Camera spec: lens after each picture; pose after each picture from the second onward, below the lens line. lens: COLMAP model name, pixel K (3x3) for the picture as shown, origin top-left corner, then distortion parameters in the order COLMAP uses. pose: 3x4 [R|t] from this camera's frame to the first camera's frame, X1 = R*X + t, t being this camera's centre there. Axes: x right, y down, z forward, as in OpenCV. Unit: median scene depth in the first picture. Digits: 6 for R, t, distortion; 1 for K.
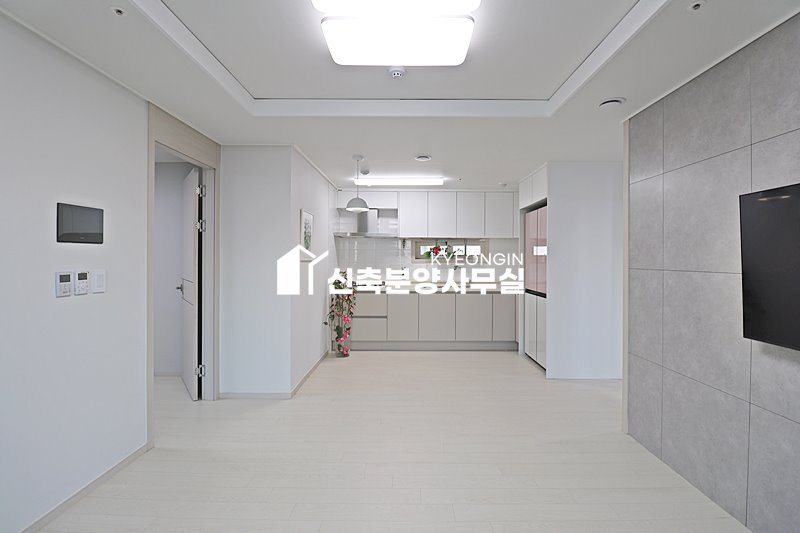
lens RADIAL K [[372.3, 0, 397.8], [0, 372.3, 263.5], [0, 0, 1]] dist [-0.007322, -0.008655]
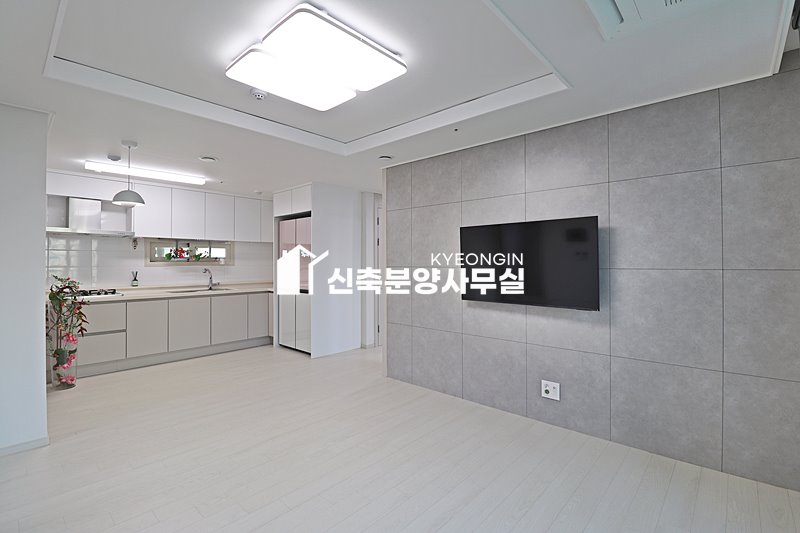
lens RADIAL K [[372.3, 0, 401.2], [0, 372.3, 263.8], [0, 0, 1]] dist [-0.007322, -0.008655]
pose [[0.666961, -0.007721, 0.745053, -0.307659], [0.013649, 0.999905, -0.001856, 0.003719], [-0.744968, 0.011407, 0.667003, -0.036136]]
